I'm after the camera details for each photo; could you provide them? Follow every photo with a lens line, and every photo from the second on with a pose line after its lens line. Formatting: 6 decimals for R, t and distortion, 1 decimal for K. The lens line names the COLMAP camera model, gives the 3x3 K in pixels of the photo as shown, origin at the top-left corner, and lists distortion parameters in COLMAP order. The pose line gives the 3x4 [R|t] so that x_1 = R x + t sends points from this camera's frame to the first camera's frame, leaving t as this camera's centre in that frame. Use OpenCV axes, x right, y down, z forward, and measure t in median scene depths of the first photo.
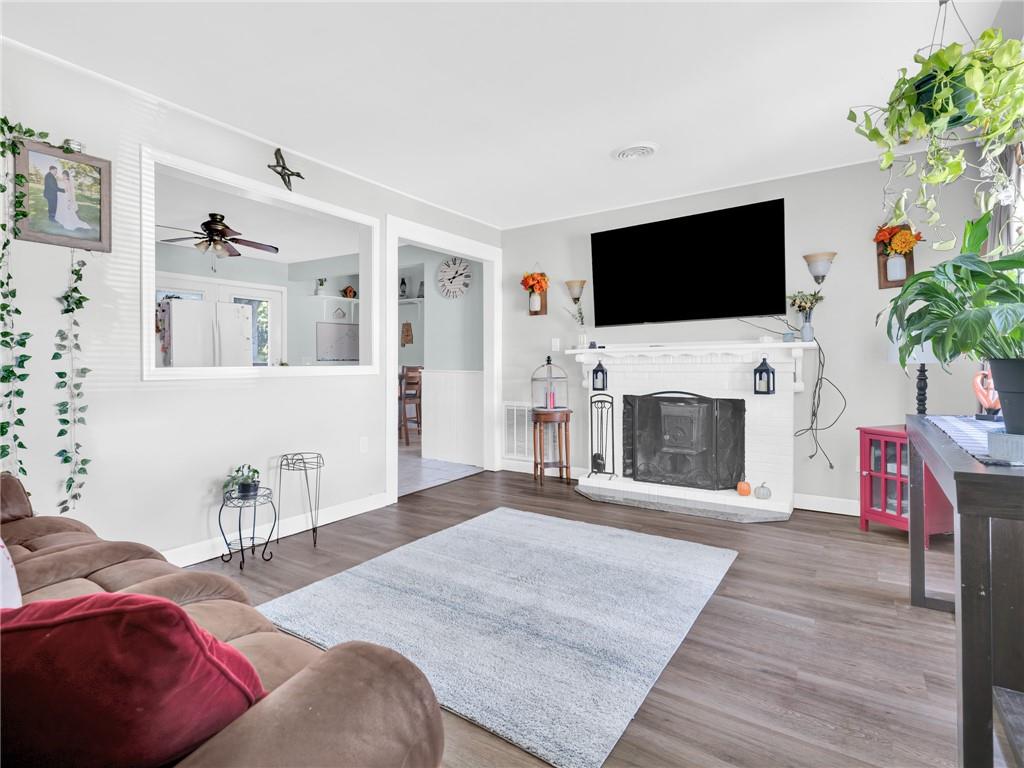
lens RADIAL K [[533.8, 0, 460.8], [0, 533.8, 368.1], [0, 0, 1]] dist [0.006688, -0.004971]
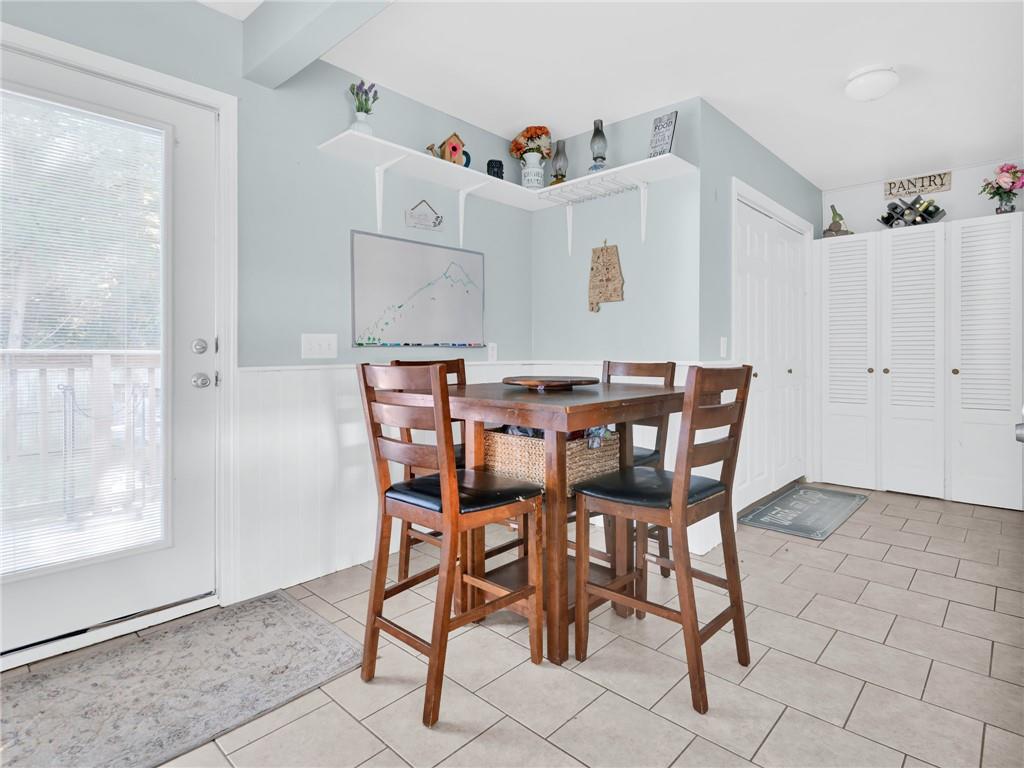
lens RADIAL K [[533.8, 0, 542.7], [0, 533.8, 354.6], [0, 0, 1]] dist [0.006688, -0.004971]
pose [[0.997010, 0.000293, -0.077273, -0.311842], [-0.001174, 0.999935, -0.011362, -0.010808], [0.077265, 0.011418, 0.996945, 1.677639]]
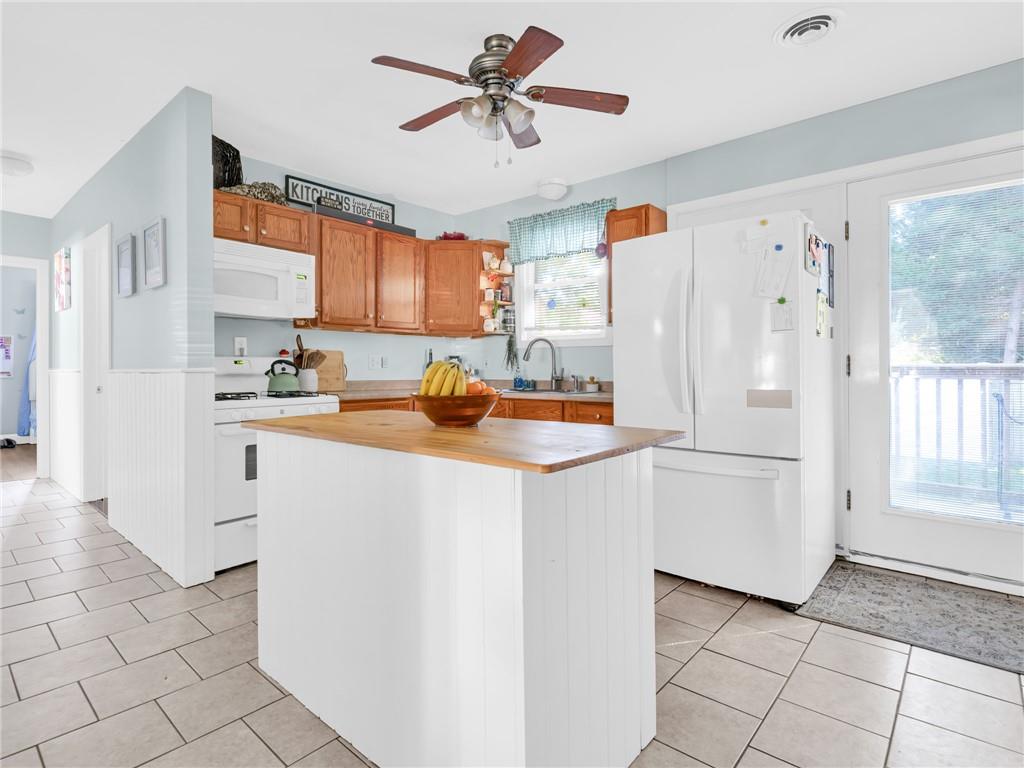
lens RADIAL K [[533.8, 0, 483.9], [0, 533.8, 364.3], [0, 0, 1]] dist [0.006688, -0.004971]
pose [[-0.102860, -0.005870, -0.994678, 0.008073], [-0.011917, 0.999918, -0.004668, -0.010711], [0.994624, 0.011373, -0.102922, 1.595833]]
